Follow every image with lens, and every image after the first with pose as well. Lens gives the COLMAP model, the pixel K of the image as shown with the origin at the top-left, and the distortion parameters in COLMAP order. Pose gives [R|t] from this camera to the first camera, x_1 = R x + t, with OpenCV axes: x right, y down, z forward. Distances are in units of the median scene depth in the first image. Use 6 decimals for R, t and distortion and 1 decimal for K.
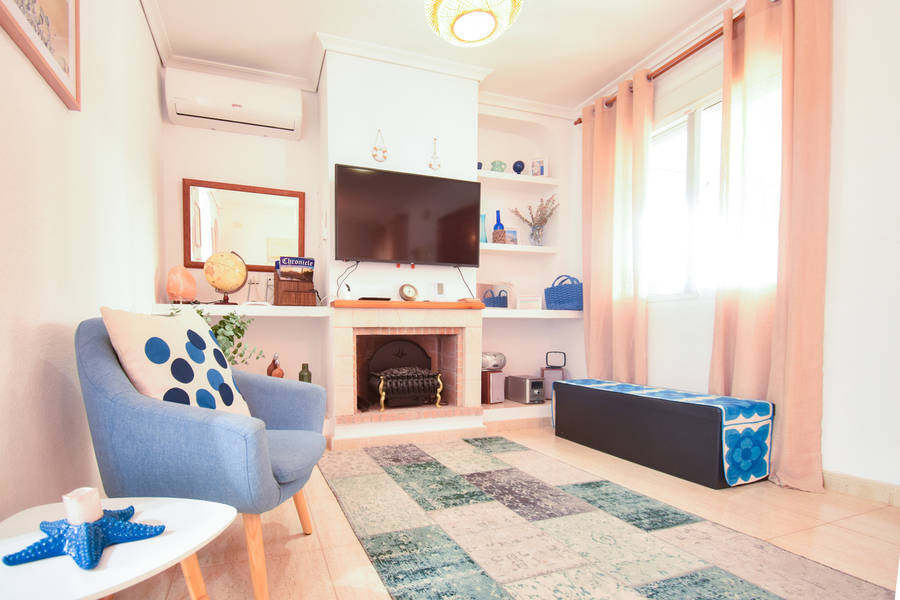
lens RADIAL K [[457.7, 0, 436.0], [0, 457.7, 350.1], [0, 0, 1]] dist [0.006945, 0.001201]
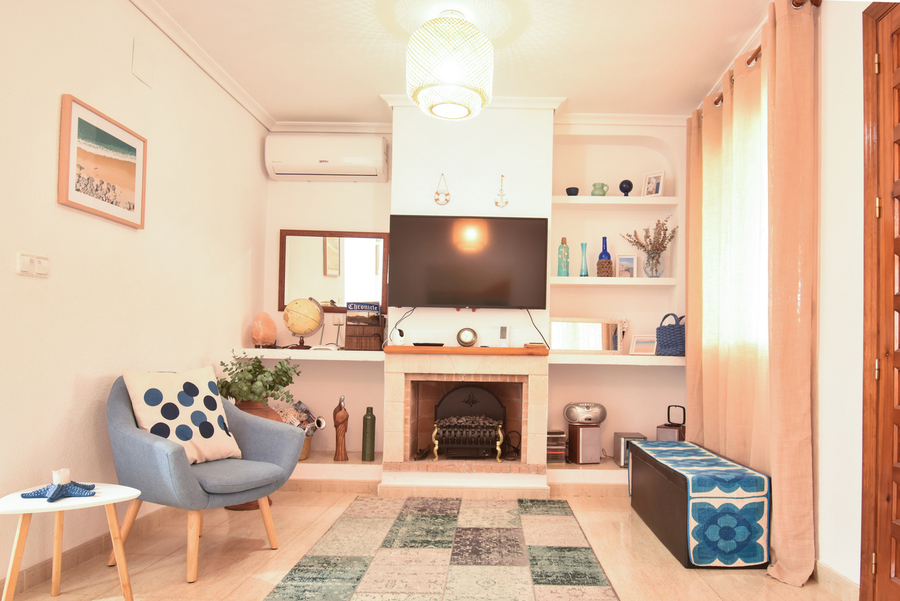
lens RADIAL K [[653.6, 0, 492.7], [0, 653.6, 337.1], [0, 0, 1]] dist [0.009241, 0.011938]
pose [[0.939060, 0.008910, -0.343638, 0.471483], [-0.035051, 0.996936, -0.069935, -0.033694], [0.341962, 0.077718, 0.936495, -0.262785]]
